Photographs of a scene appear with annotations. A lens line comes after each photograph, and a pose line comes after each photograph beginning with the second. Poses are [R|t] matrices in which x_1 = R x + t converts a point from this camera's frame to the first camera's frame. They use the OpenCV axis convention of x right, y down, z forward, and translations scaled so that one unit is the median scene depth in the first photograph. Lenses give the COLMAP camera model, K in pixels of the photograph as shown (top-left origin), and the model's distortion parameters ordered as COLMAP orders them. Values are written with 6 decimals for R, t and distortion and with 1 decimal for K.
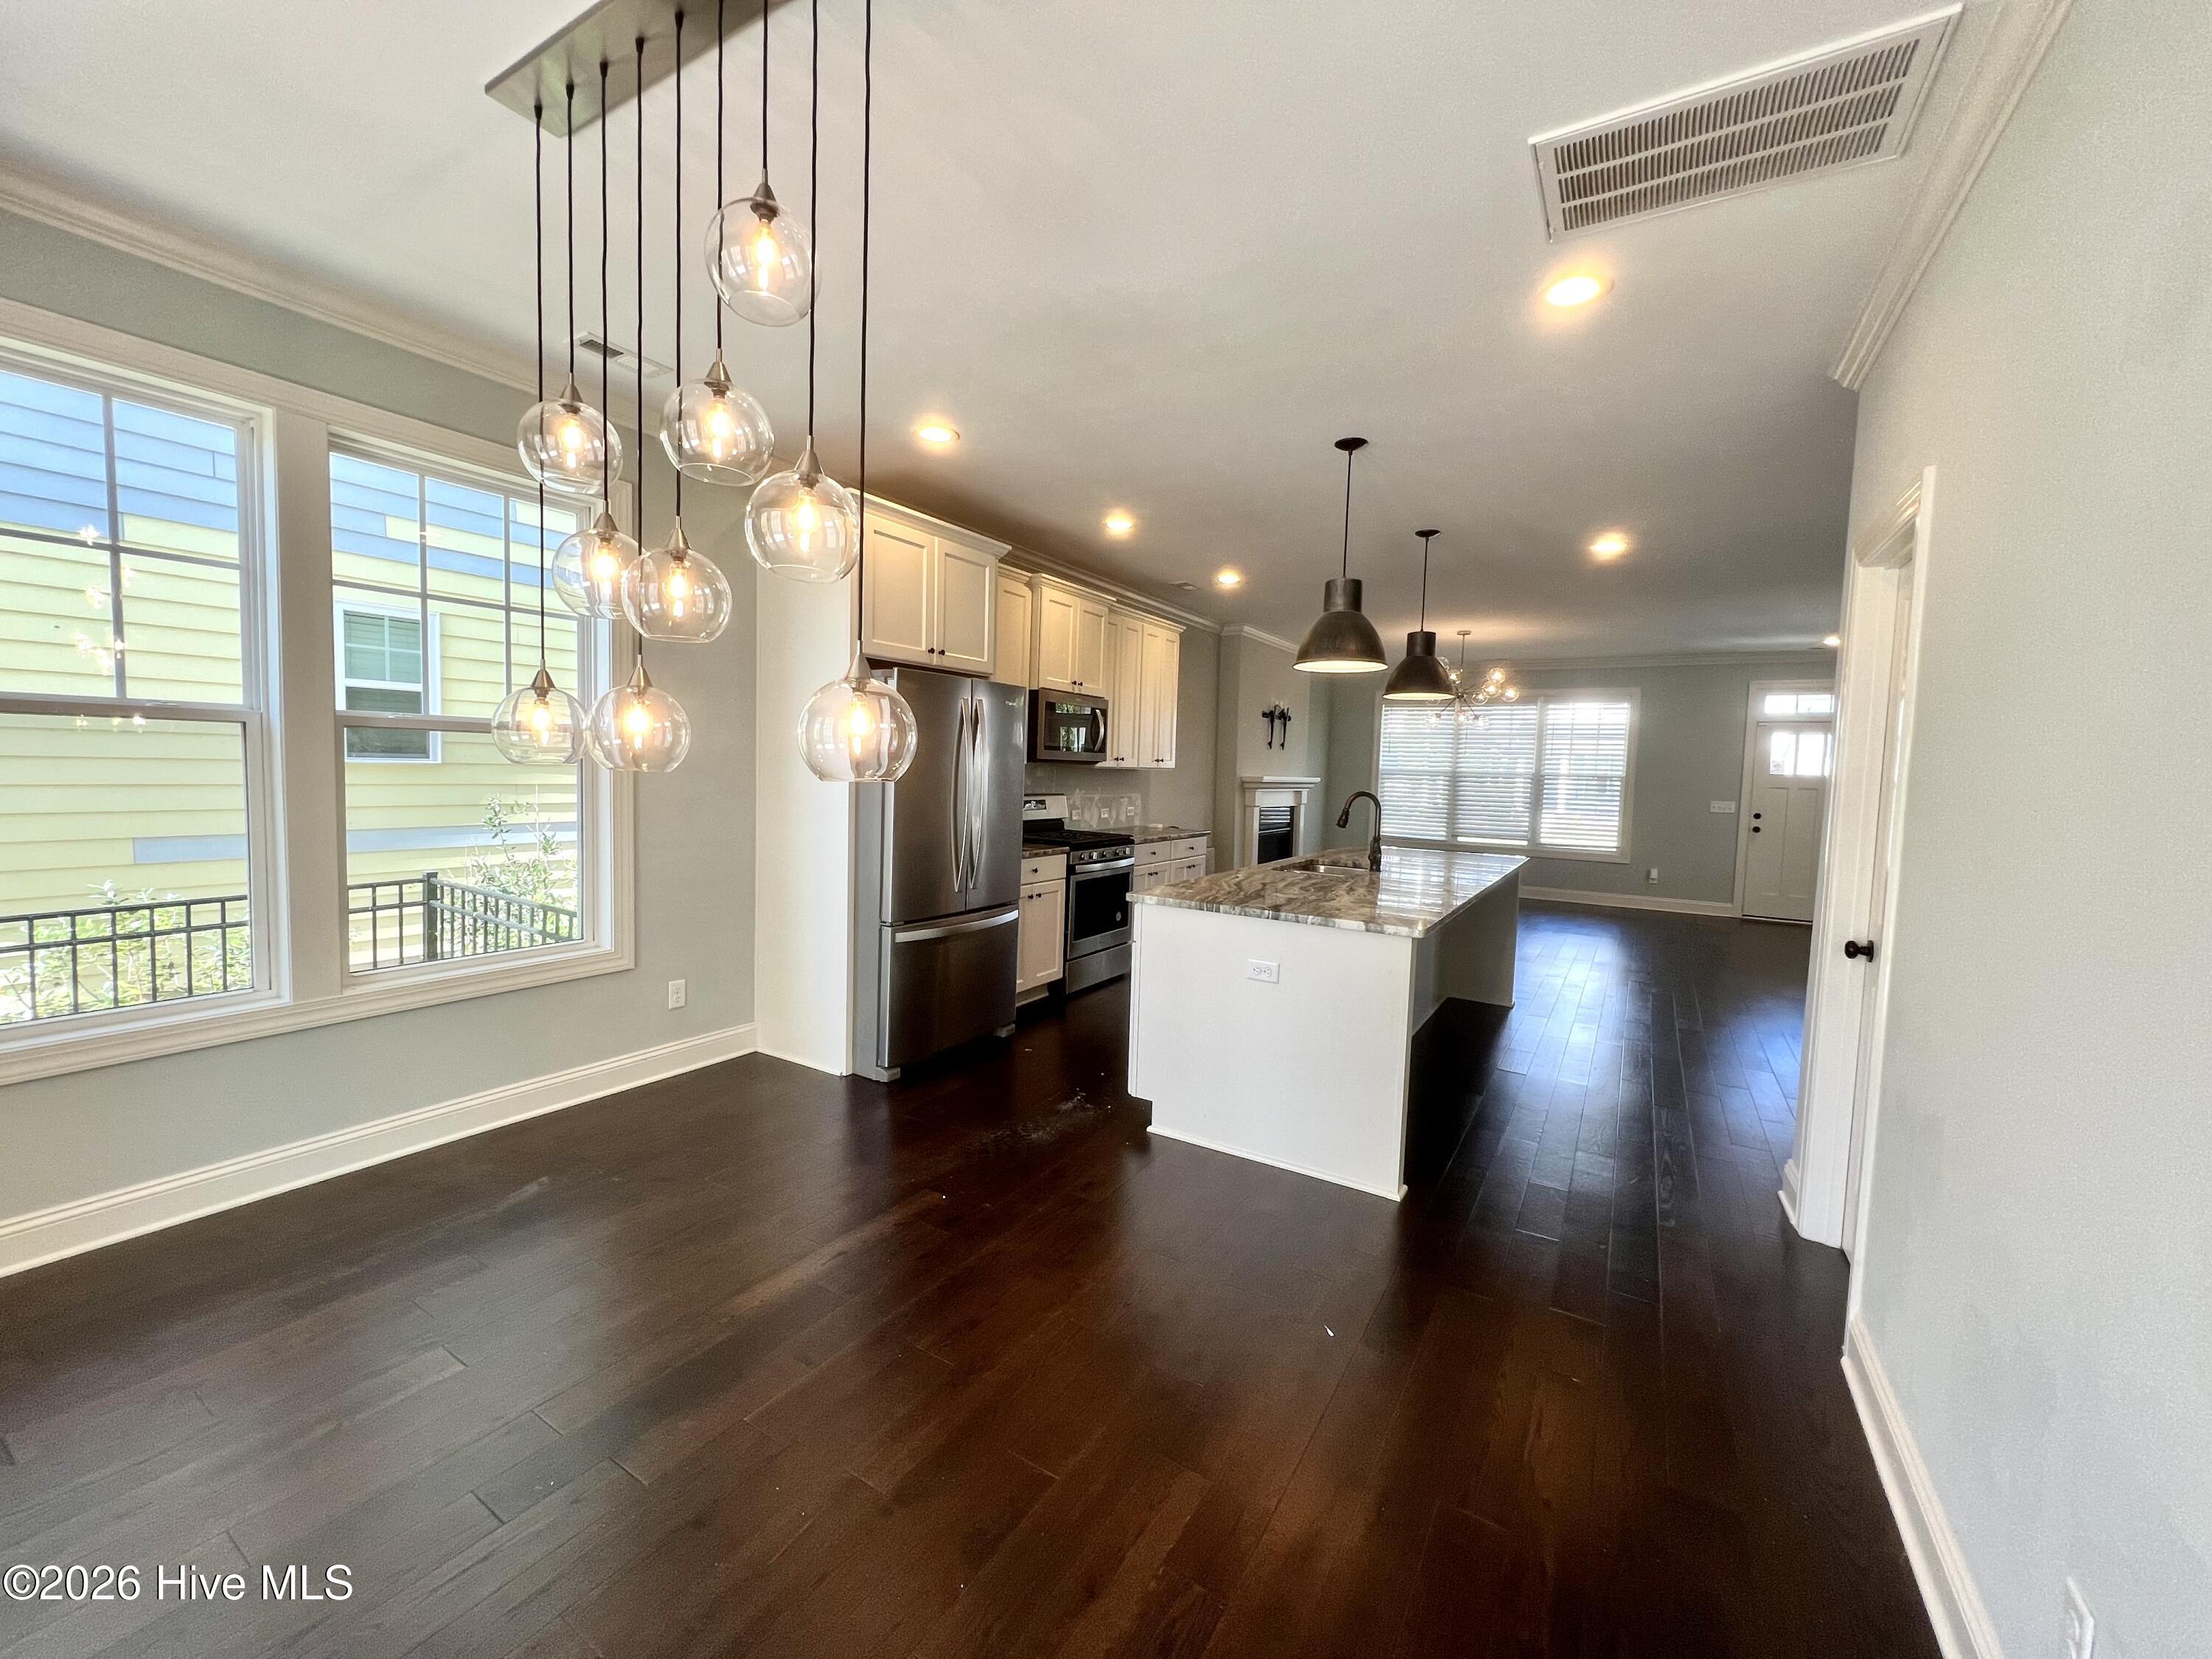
lens RADIAL K [[886.1, 0, 1089.1], [0, 886.1, 827.3], [0, 0, 1]] dist [-0.000379, 0.000321]
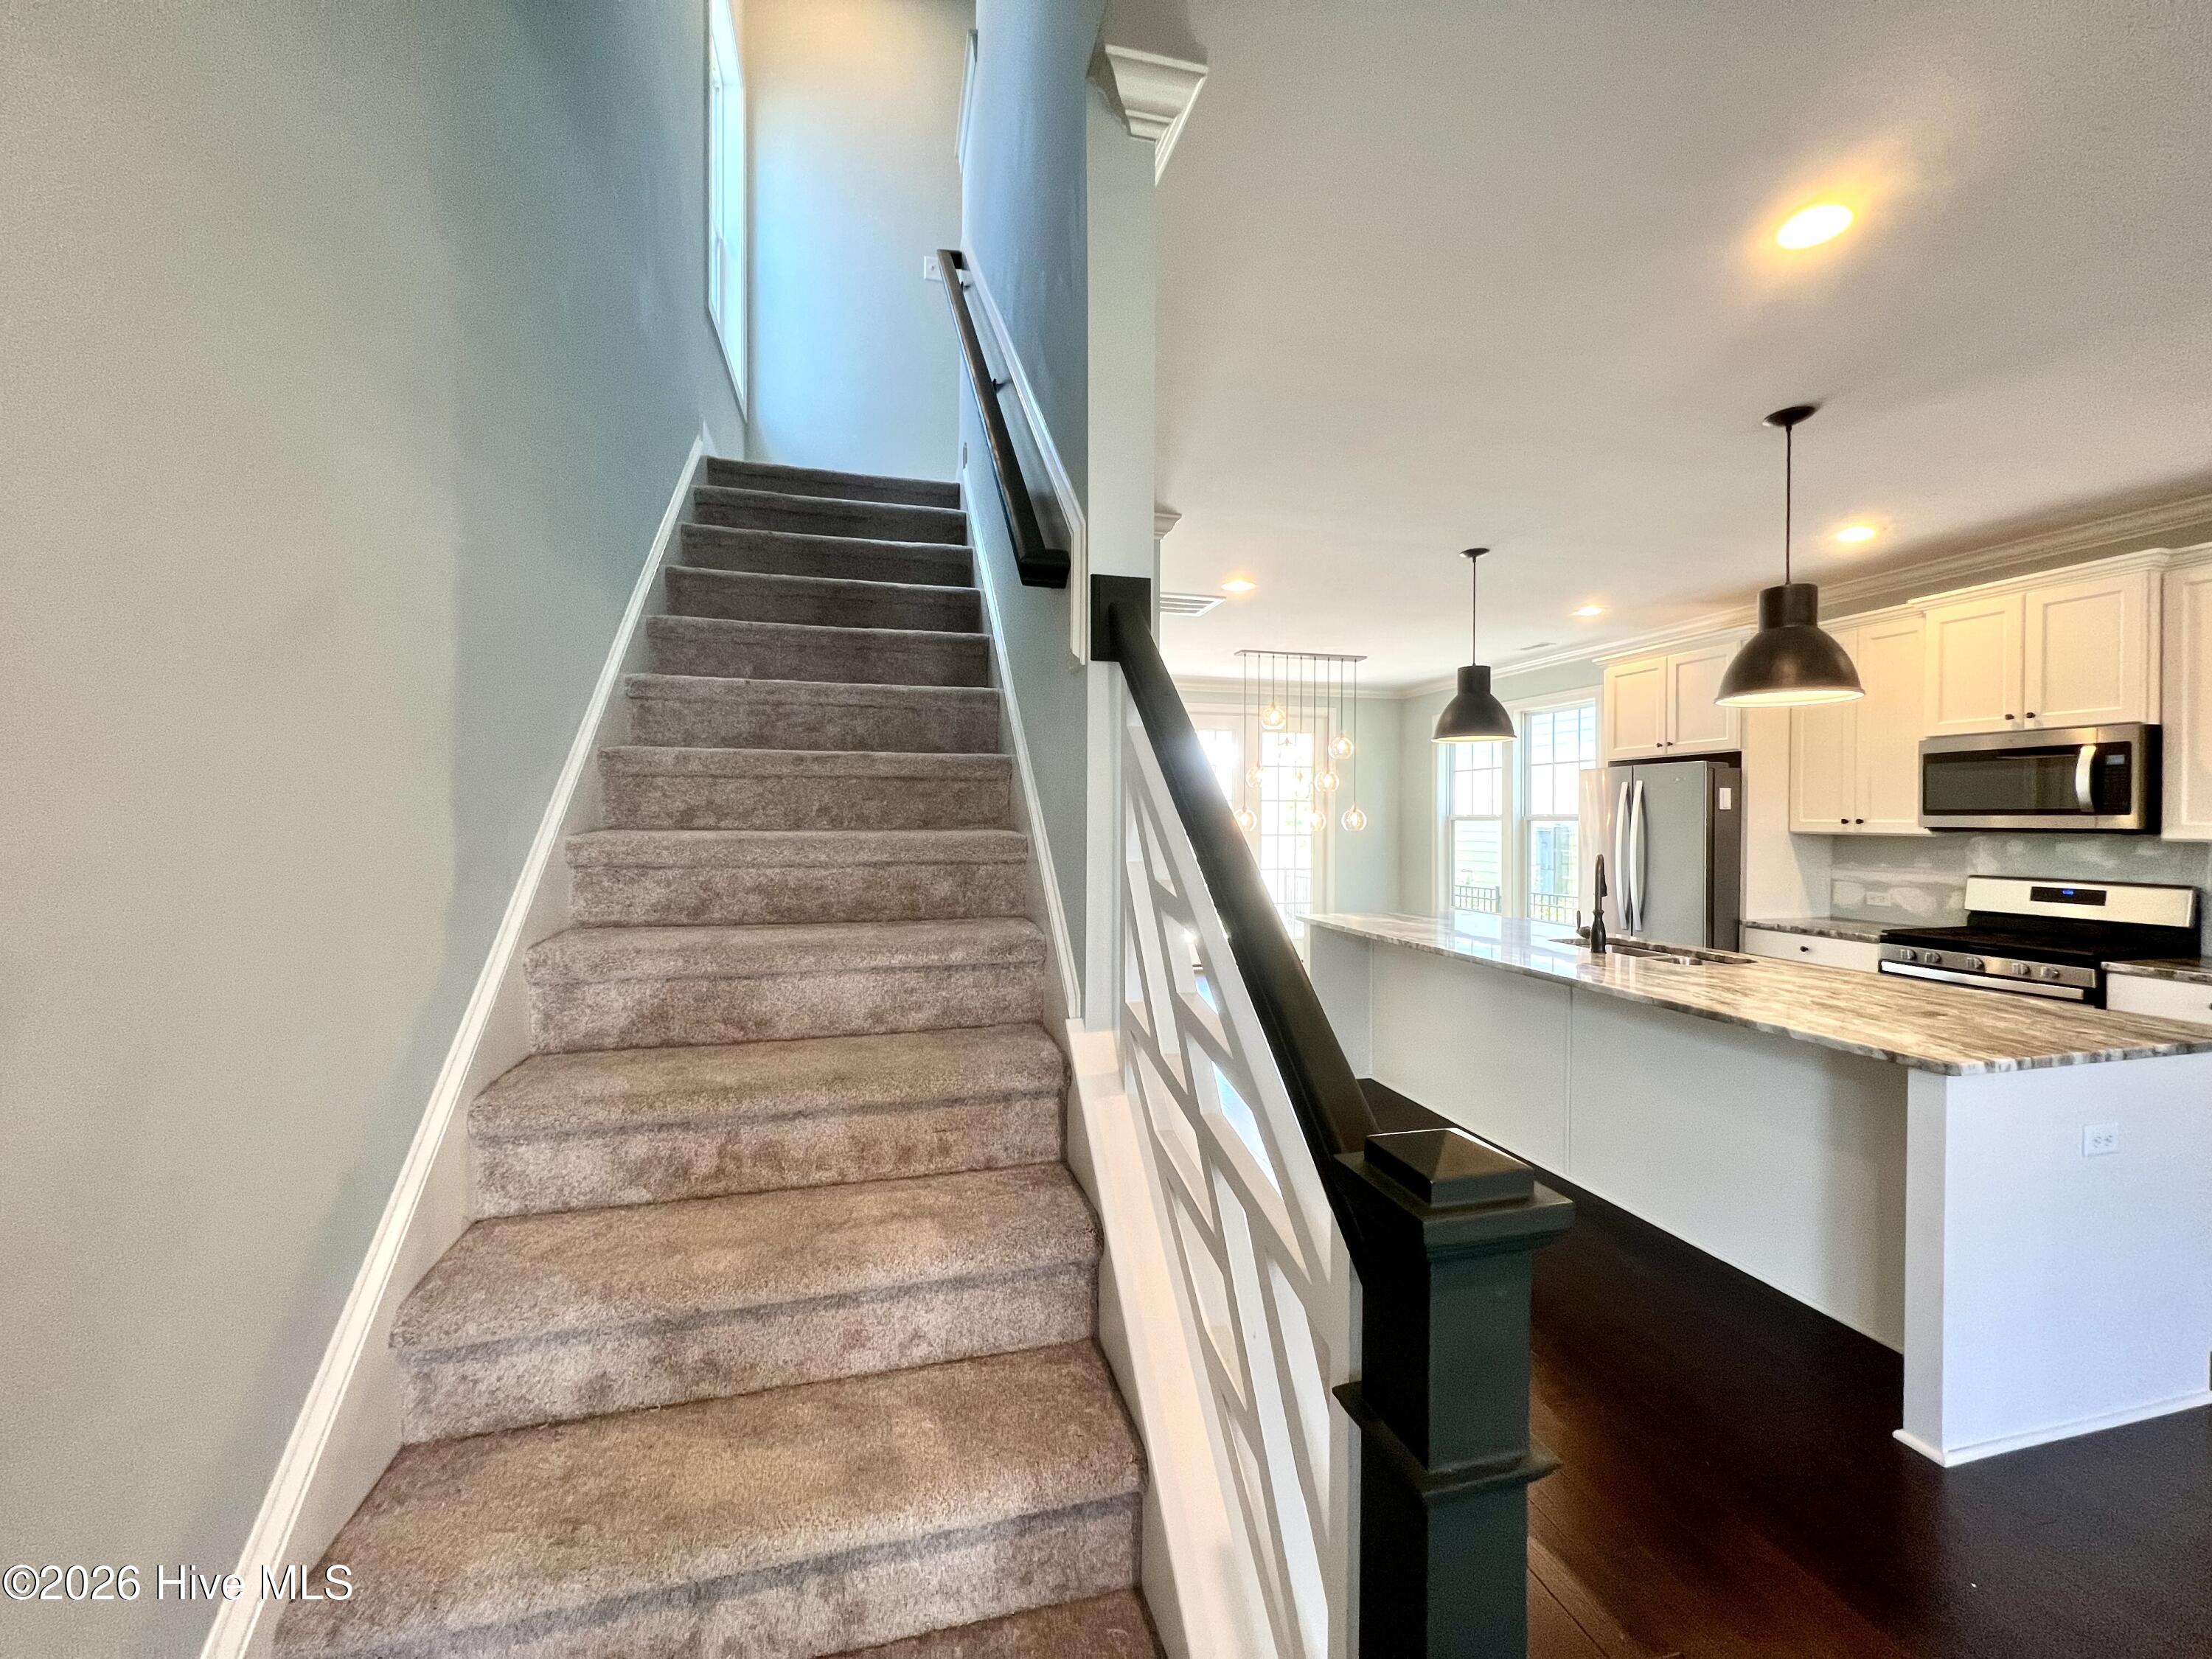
lens RADIAL K [[886.1, 0, 1095.6], [0, 886.1, 830.1], [0, 0, 1]] dist [-0.000379, 0.000321]
pose [[-0.695712, -0.025353, -0.717873, 1.217115], [-0.077264, 0.996220, 0.039695, -0.058226], [0.714154, 0.083082, -0.695041, 1.218802]]
